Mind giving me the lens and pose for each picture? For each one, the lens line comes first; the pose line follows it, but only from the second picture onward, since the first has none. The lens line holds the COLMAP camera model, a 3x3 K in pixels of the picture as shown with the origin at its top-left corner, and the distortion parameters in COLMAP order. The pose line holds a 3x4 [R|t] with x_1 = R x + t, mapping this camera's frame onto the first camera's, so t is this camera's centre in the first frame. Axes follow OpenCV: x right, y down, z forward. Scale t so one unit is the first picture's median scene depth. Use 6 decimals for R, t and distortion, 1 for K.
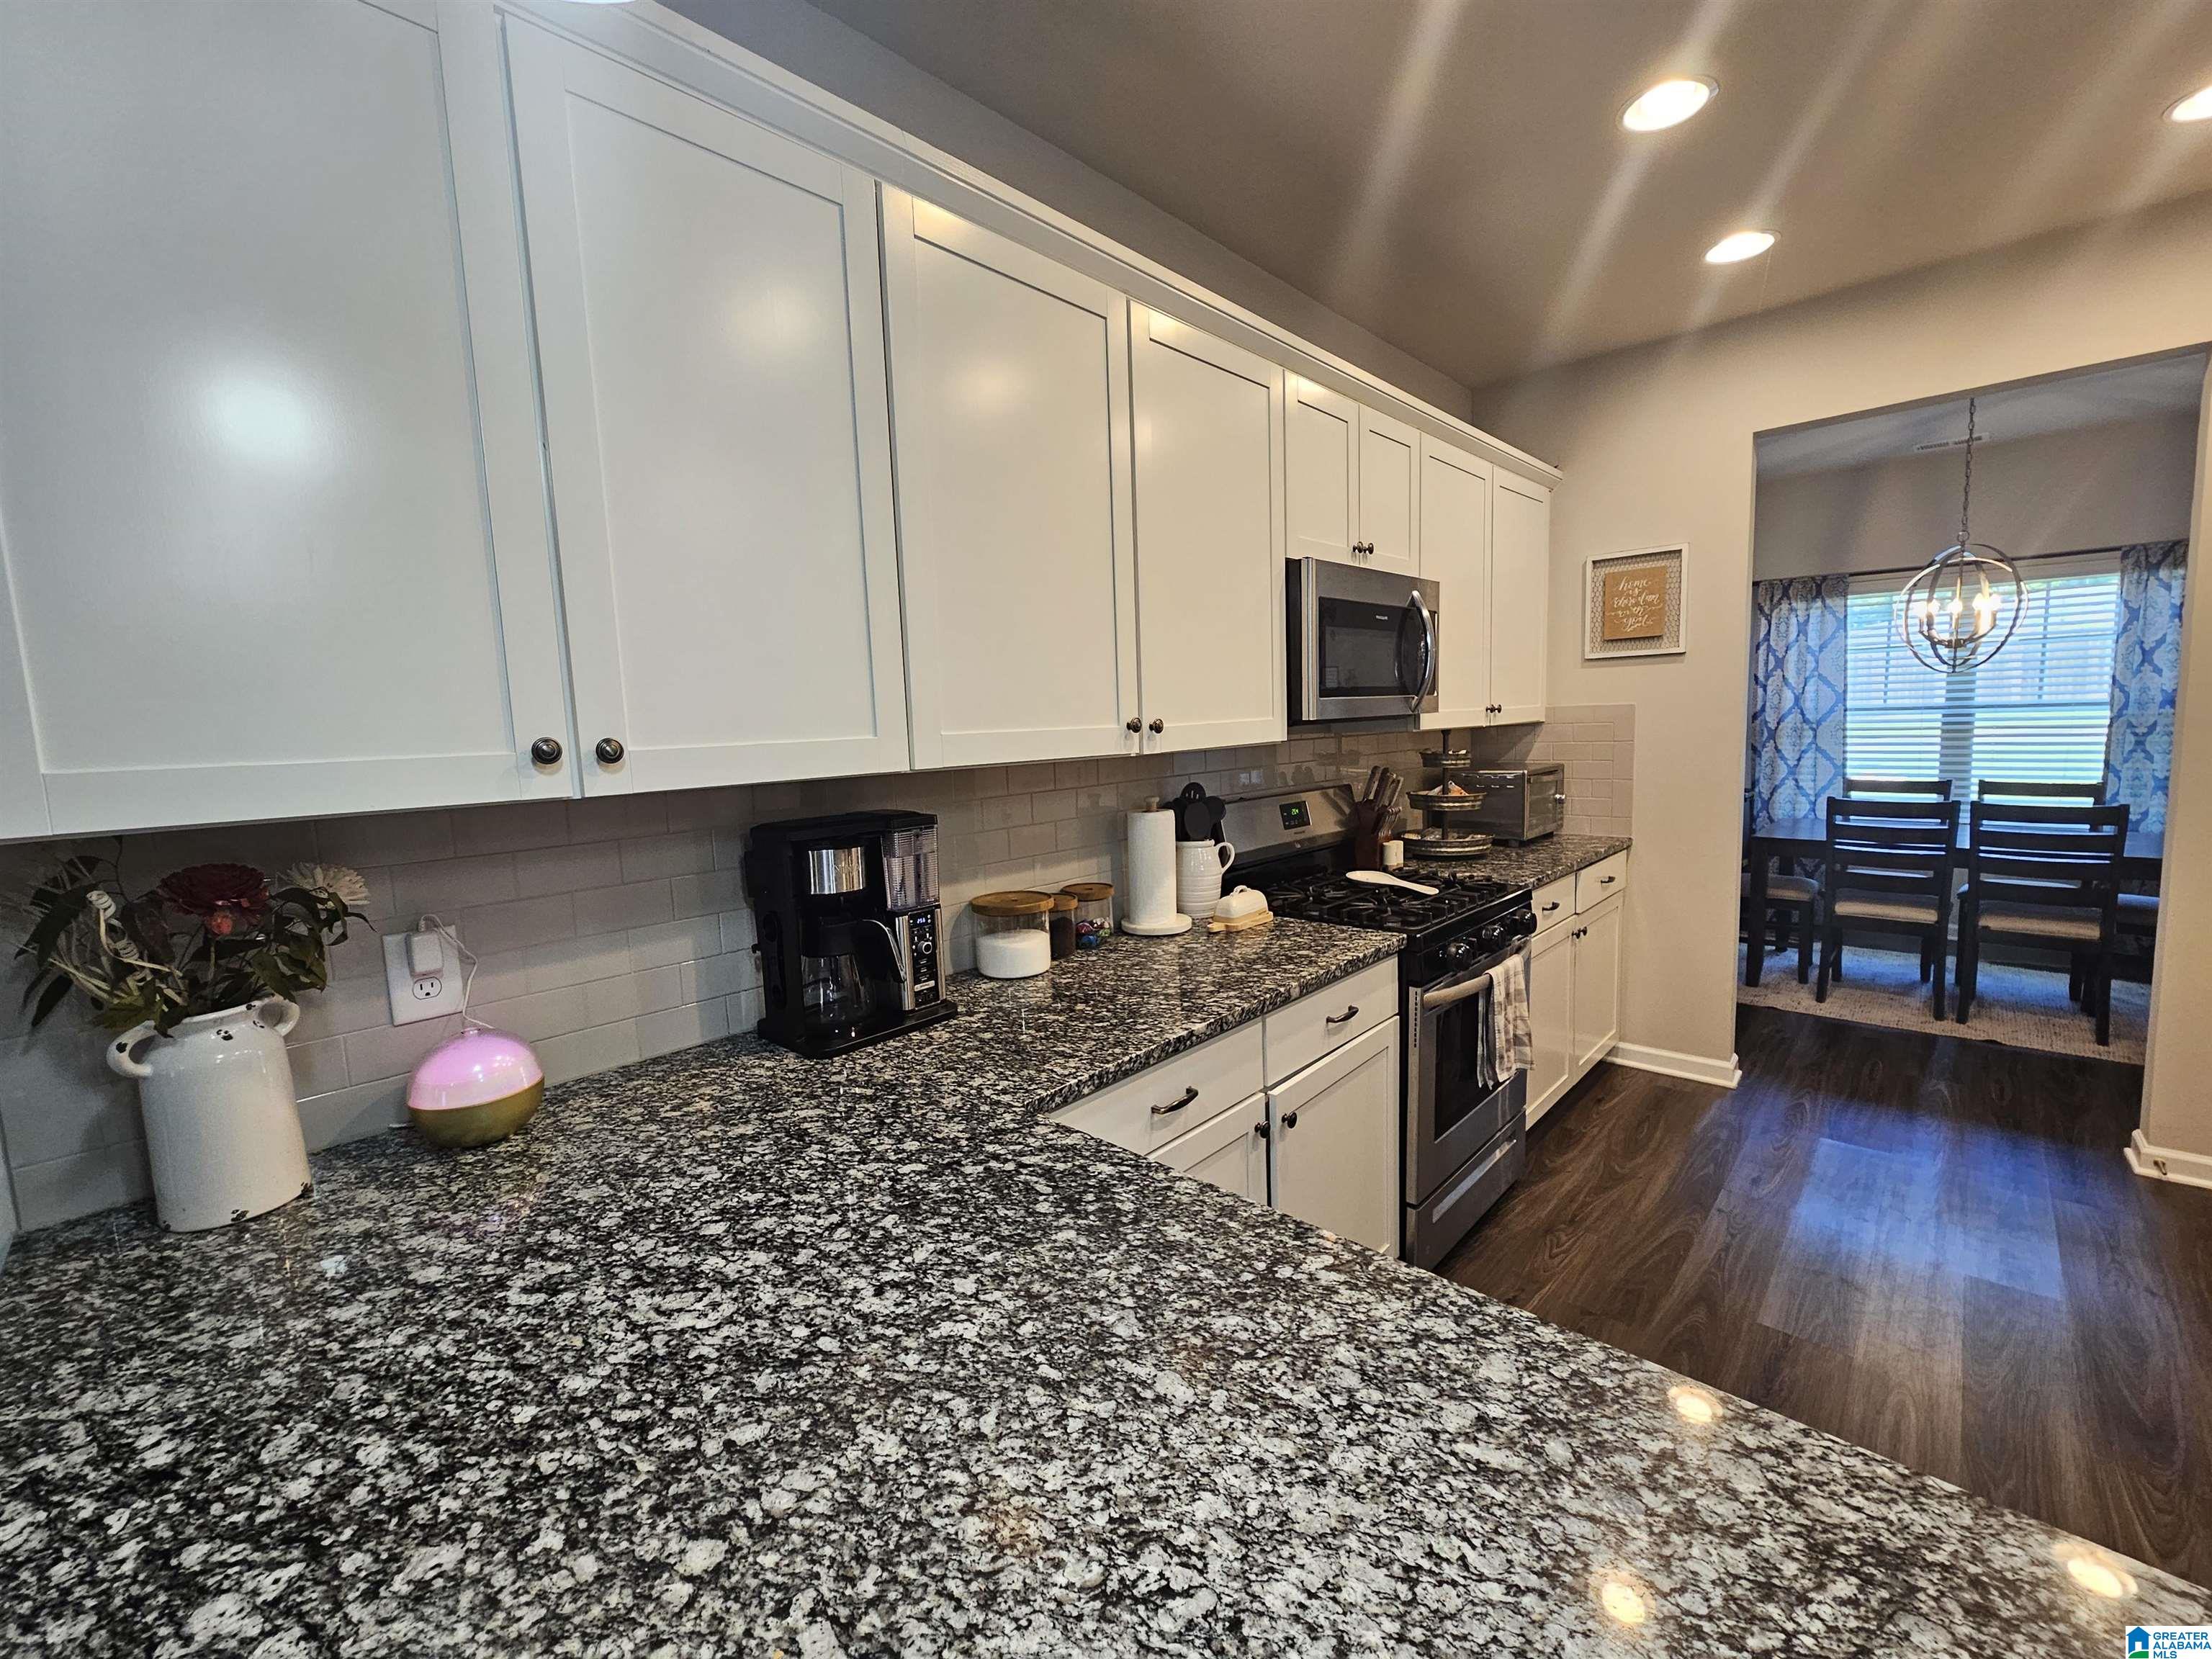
lens RADIAL K [[905.4, 0, 1109.1], [0, 905.4, 824.6], [0, 0, 1]] dist [0.000874, 0.000082]
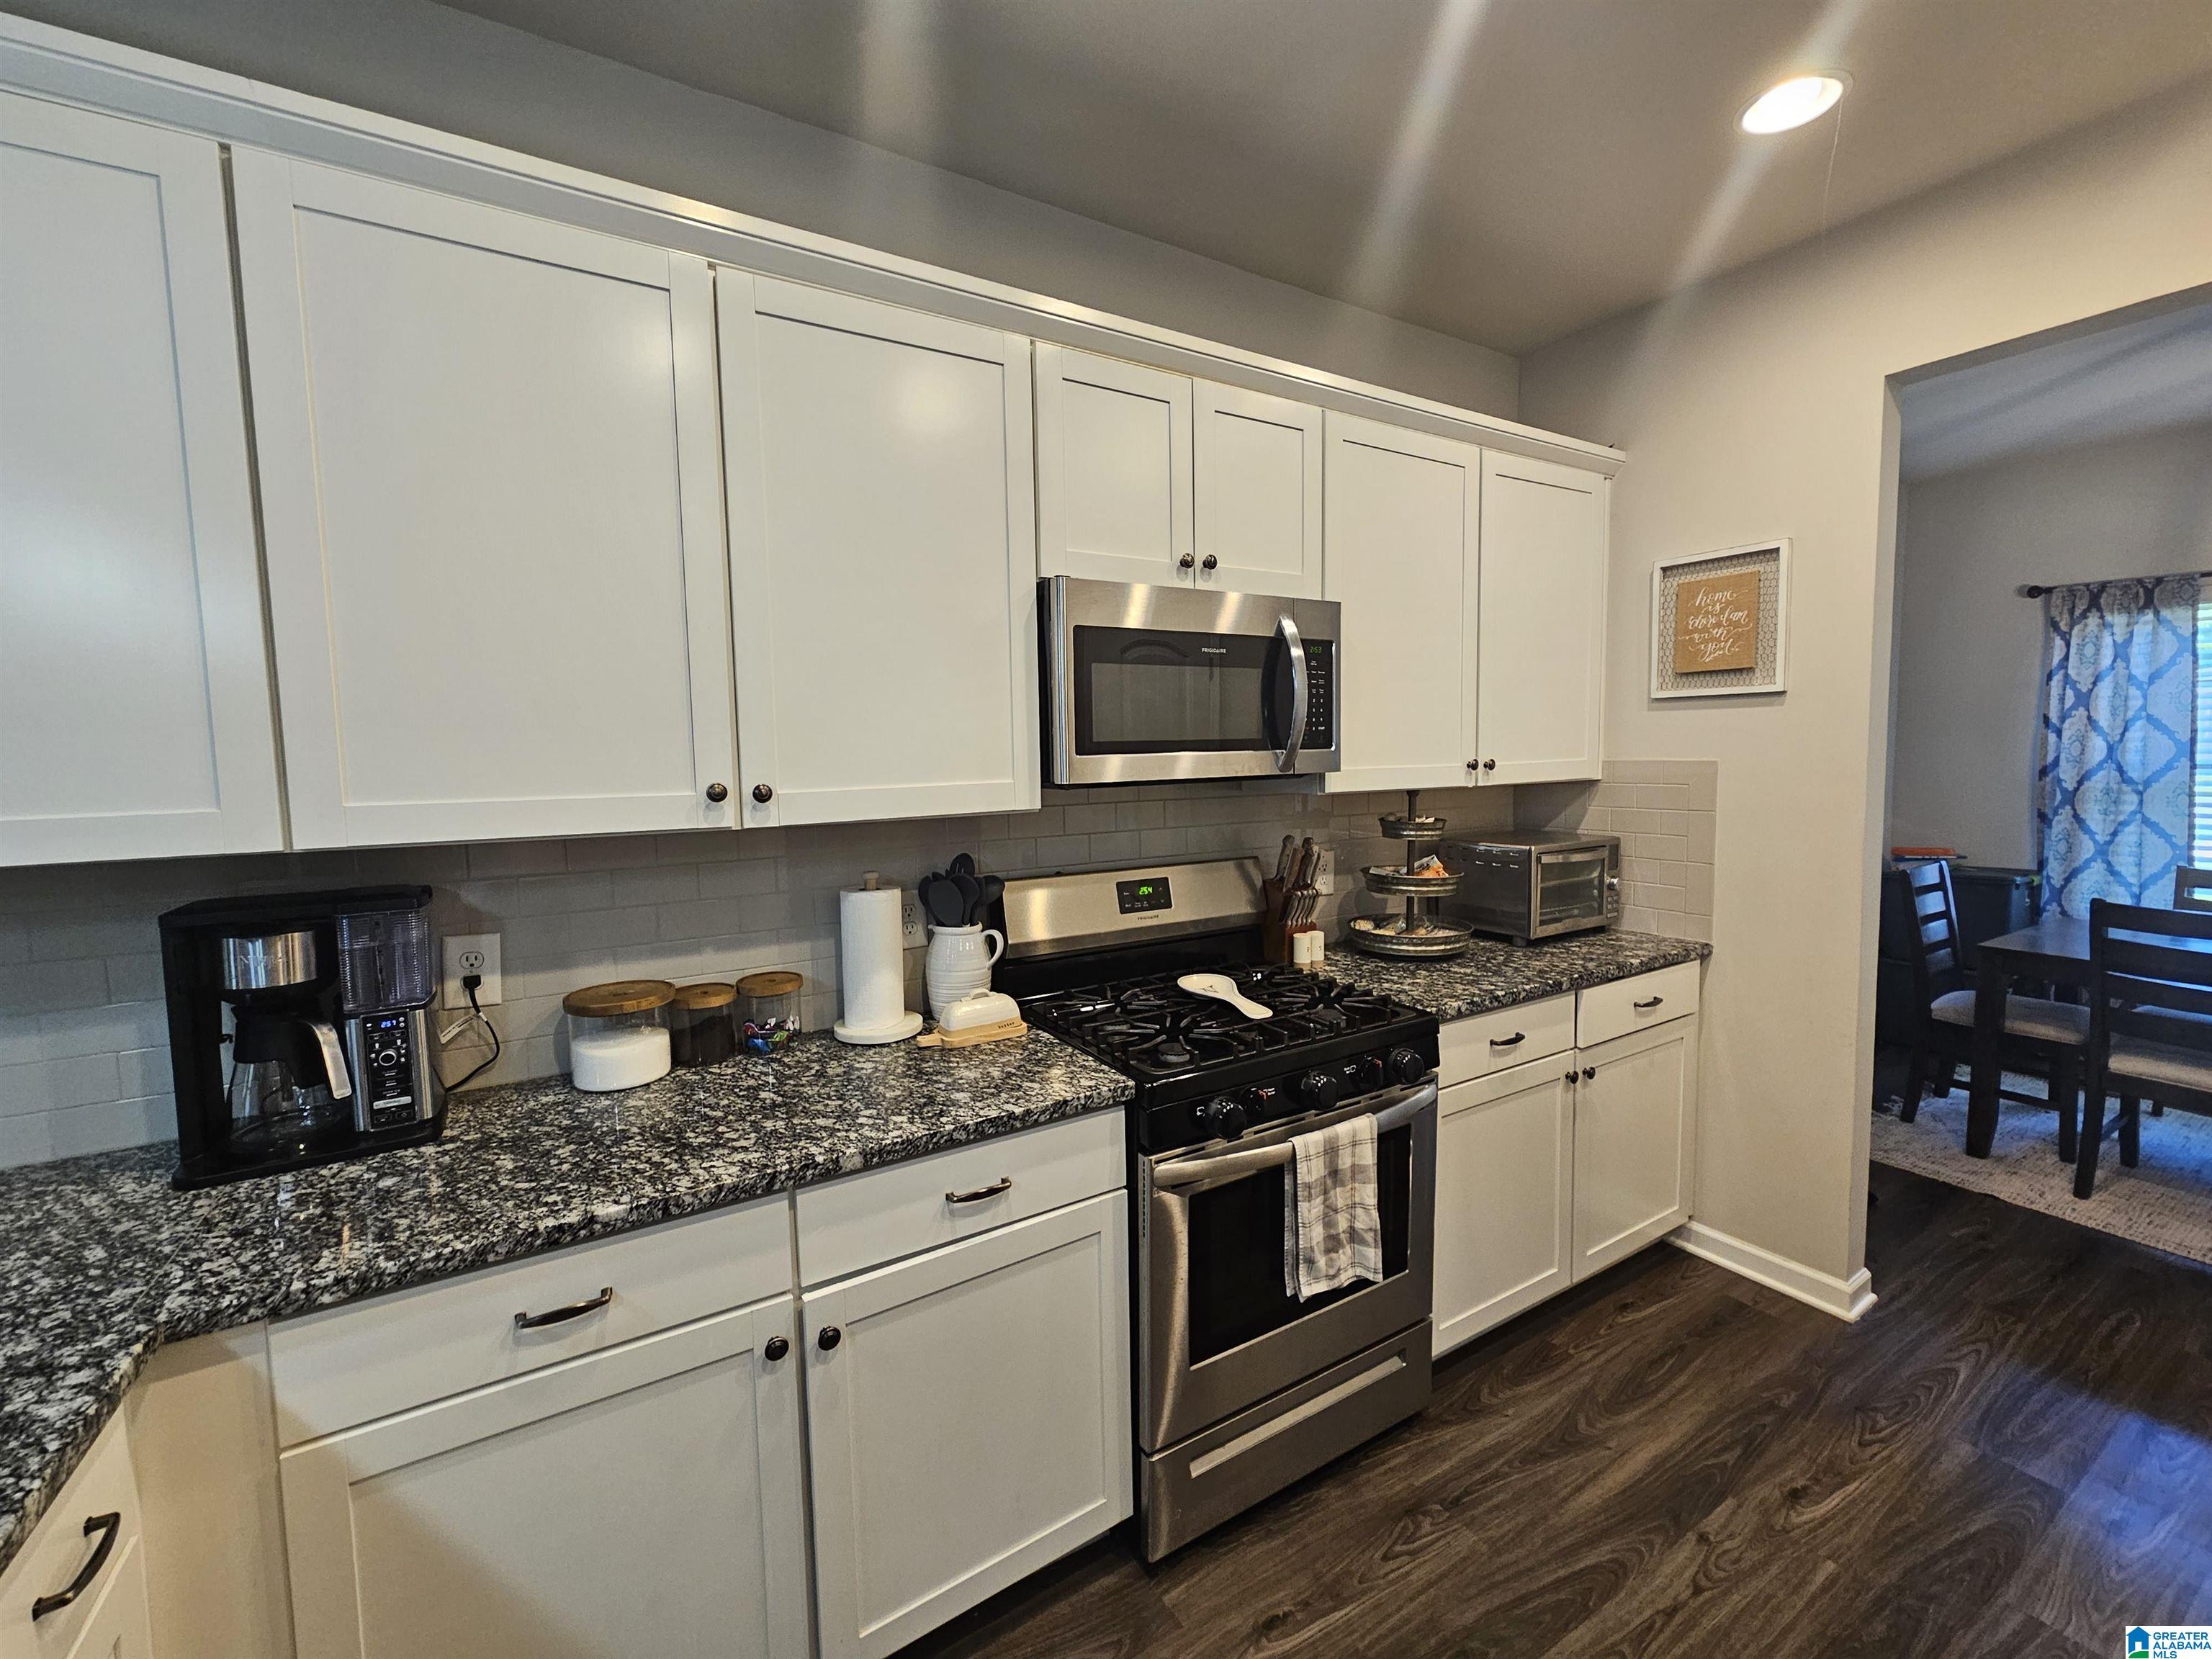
lens RADIAL K [[905.4, 0, 1105.9], [0, 905.4, 822.3], [0, 0, 1]] dist [0.000874, 0.000082]
pose [[0.963921, 0.041050, -0.263003, 0.450876], [-0.048581, 0.998573, -0.022195, -0.065562], [0.261717, 0.034172, 0.964540, 0.254946]]
